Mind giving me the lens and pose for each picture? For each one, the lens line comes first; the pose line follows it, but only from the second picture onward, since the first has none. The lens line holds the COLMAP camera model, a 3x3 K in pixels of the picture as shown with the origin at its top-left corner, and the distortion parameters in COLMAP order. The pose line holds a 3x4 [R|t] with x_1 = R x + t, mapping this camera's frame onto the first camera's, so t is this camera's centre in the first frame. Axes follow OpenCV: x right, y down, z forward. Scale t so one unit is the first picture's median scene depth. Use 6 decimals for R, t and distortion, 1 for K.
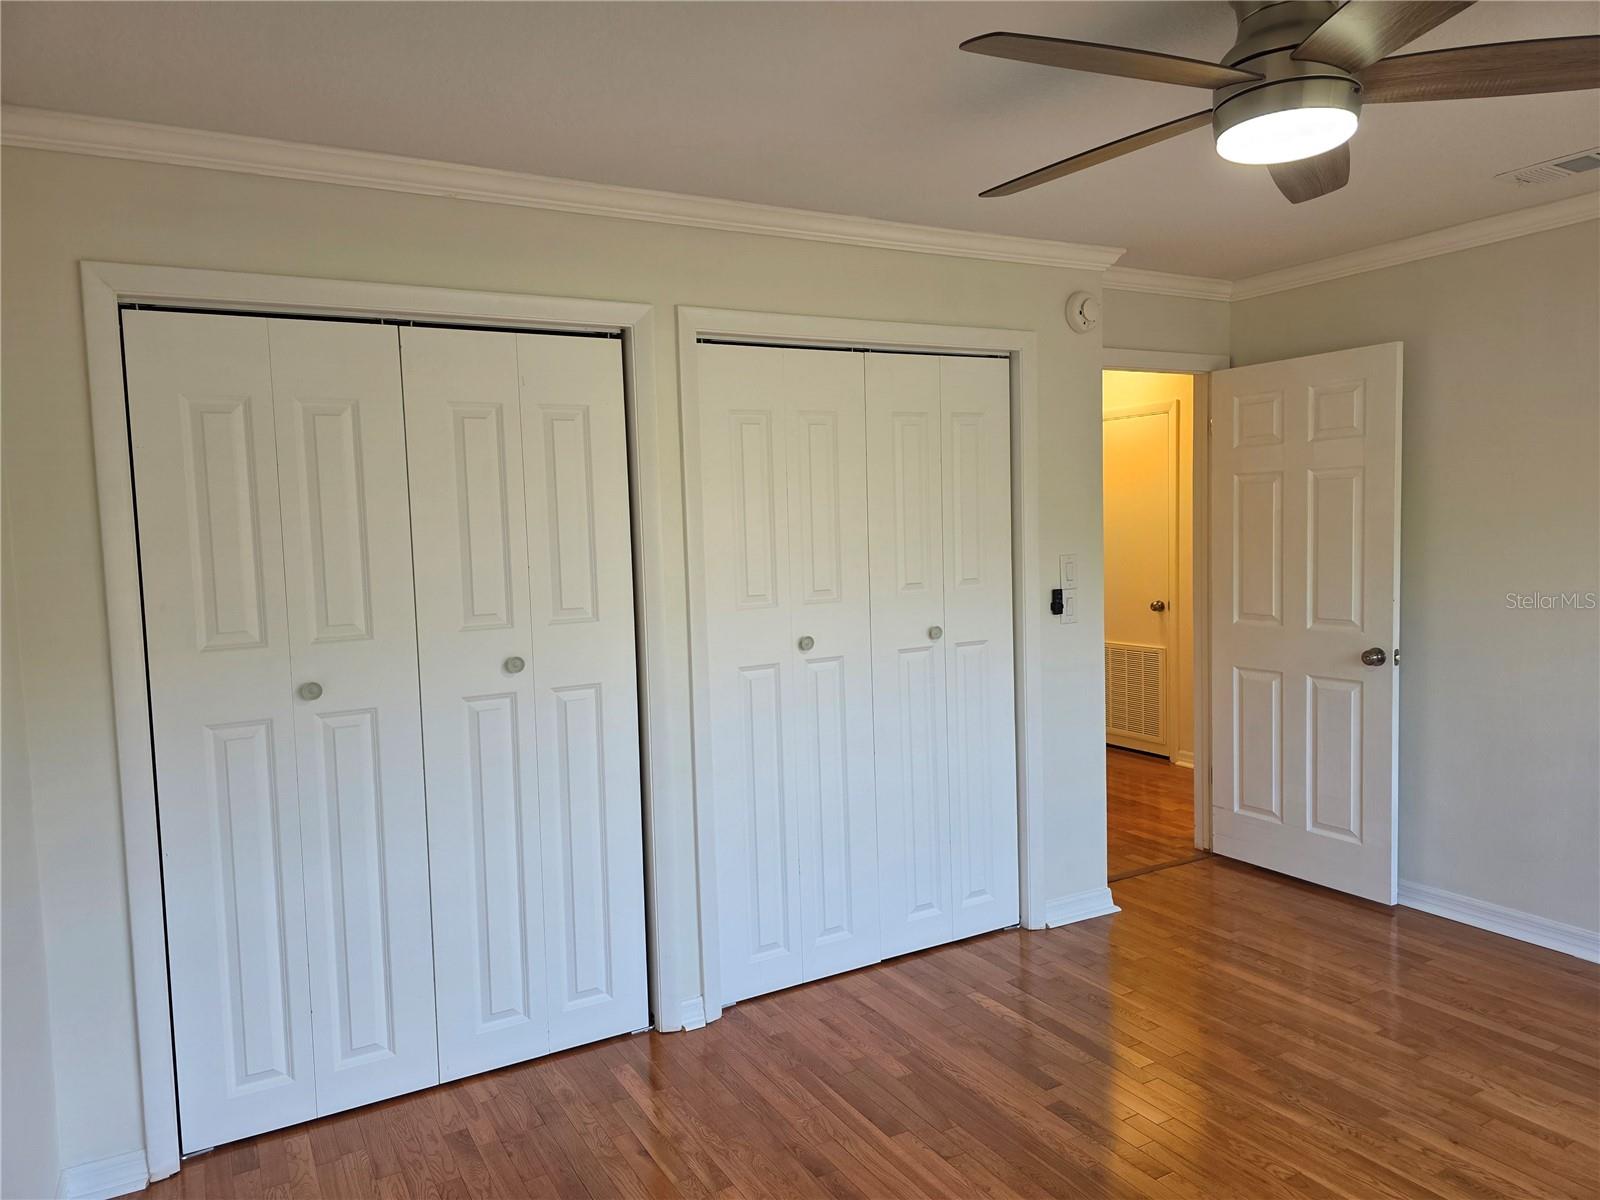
lens RADIAL K [[1062.4, 0, 775.1], [0, 1062.4, 595.8], [0, 0, 1]] dist [0.054589, -0.072110]
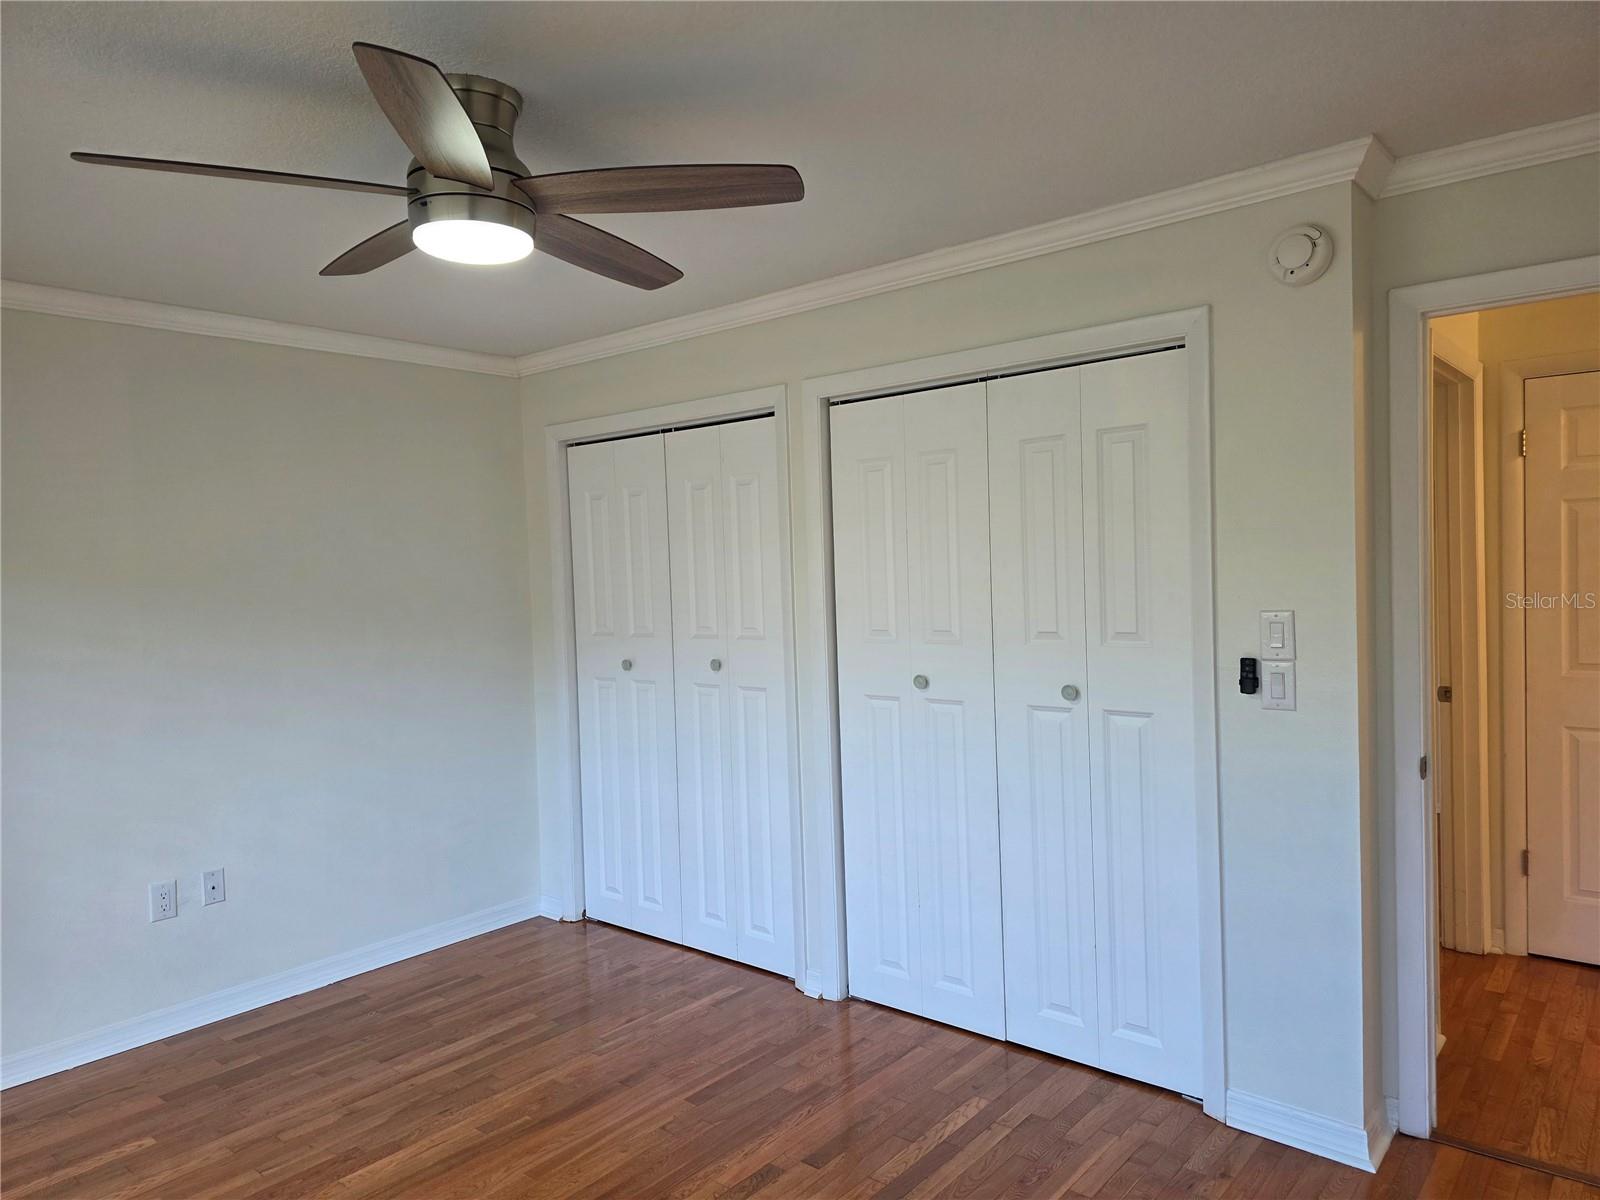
lens RADIAL K [[1068.6, 0, 790.0], [0, 1068.6, 602.0], [0, 0, 1]] dist [0.052777, -0.043502]
pose [[0.349603, 0.053943, -0.935344, 0.950566], [-0.042332, 0.998231, 0.041748, -0.069599], [0.935941, 0.025000, 0.351268, 0.532857]]
